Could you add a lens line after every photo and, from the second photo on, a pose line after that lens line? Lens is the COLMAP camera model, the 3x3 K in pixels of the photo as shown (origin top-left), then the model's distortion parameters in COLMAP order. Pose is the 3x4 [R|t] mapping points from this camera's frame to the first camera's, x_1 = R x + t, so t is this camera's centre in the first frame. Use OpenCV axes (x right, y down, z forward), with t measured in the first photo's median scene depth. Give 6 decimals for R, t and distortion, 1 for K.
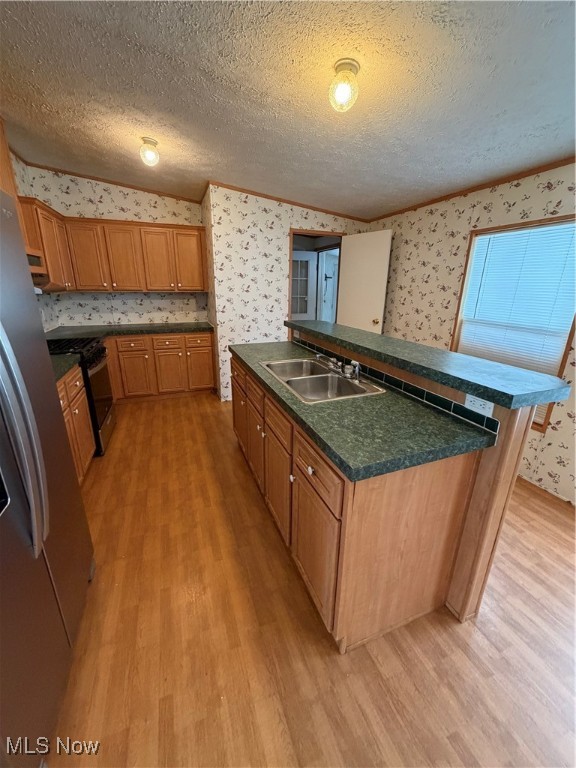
lens RADIAL K [[307.0, 0, 286.2], [0, 307.0, 382.4], [0, 0, 1]] dist [0.003871, -0.000191]
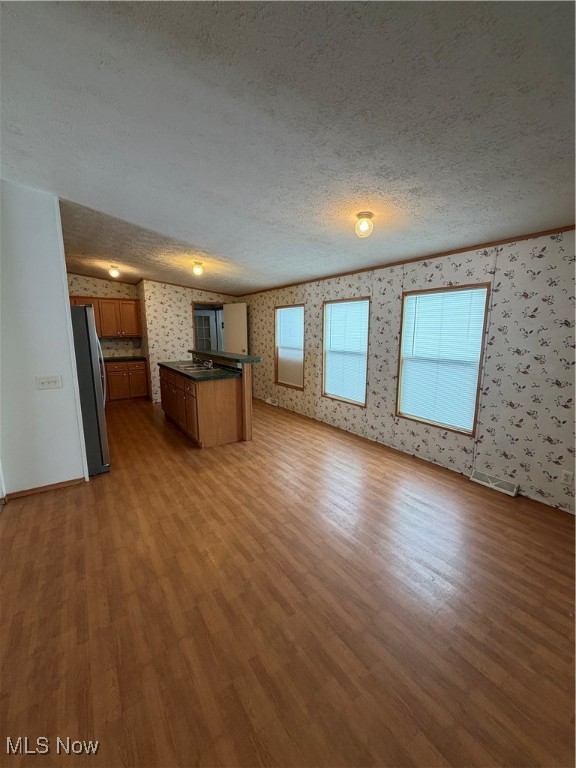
lens RADIAL K [[307.0, 0, 287.9], [0, 307.0, 381.3], [0, 0, 1]] dist [0.003871, -0.000191]
pose [[0.971250, -0.056727, 0.231205, 0.115966], [0.088471, 0.987647, -0.129328, 0.239383], [-0.221013, 0.146065, 0.964271, -0.774710]]
